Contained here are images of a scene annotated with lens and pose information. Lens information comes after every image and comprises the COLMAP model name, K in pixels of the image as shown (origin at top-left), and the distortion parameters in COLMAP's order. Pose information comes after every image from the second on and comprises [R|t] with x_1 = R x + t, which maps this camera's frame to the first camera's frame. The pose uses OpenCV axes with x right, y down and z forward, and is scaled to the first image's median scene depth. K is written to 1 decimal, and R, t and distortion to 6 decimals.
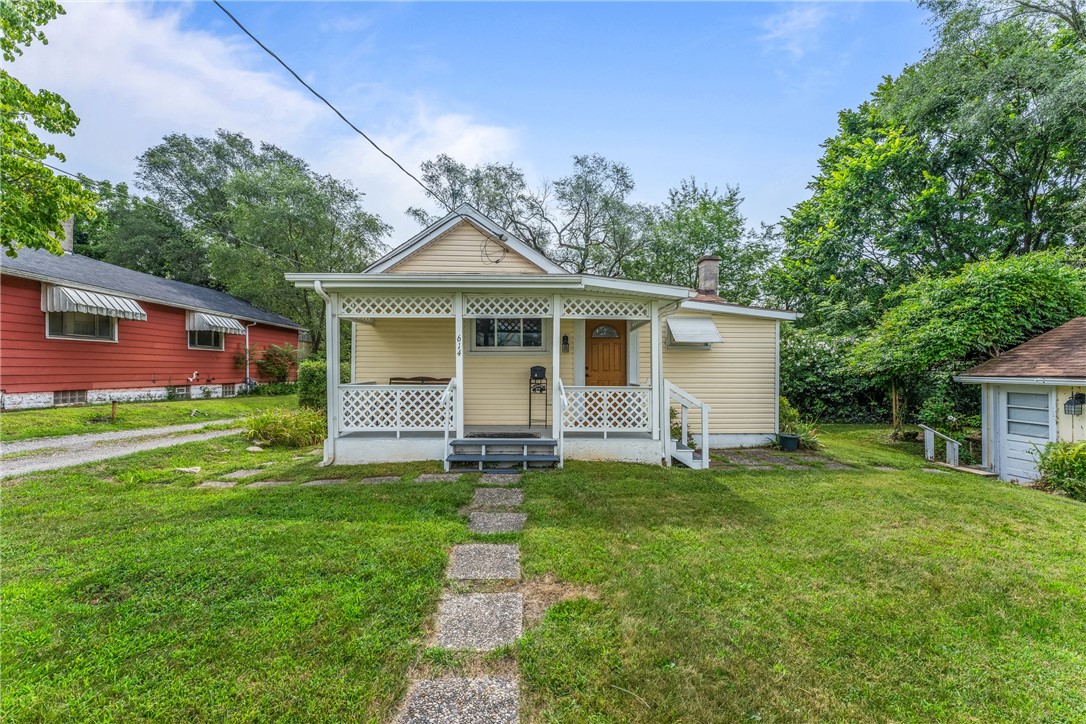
lens RADIAL K [[432.0, 0, 547.8], [0, 432.0, 364.1], [0, 0, 1]] dist [0.000670, 0.000007]
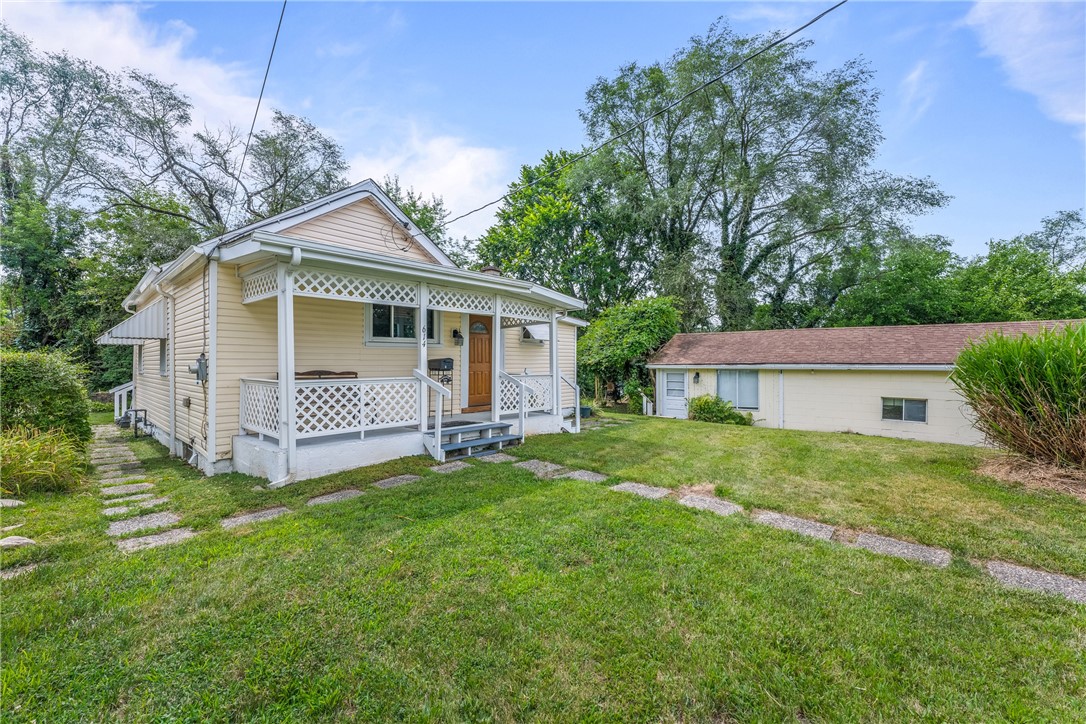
lens RADIAL K [[432.0, 0, 547.8], [0, 432.0, 364.1], [0, 0, 1]] dist [0.000670, 0.000007]
pose [[0.689918, -0.006894, 0.723854, -0.611039], [-0.002754, 0.999922, 0.012149, 0.005865], [-0.723882, -0.010375, 0.689846, 0.099790]]
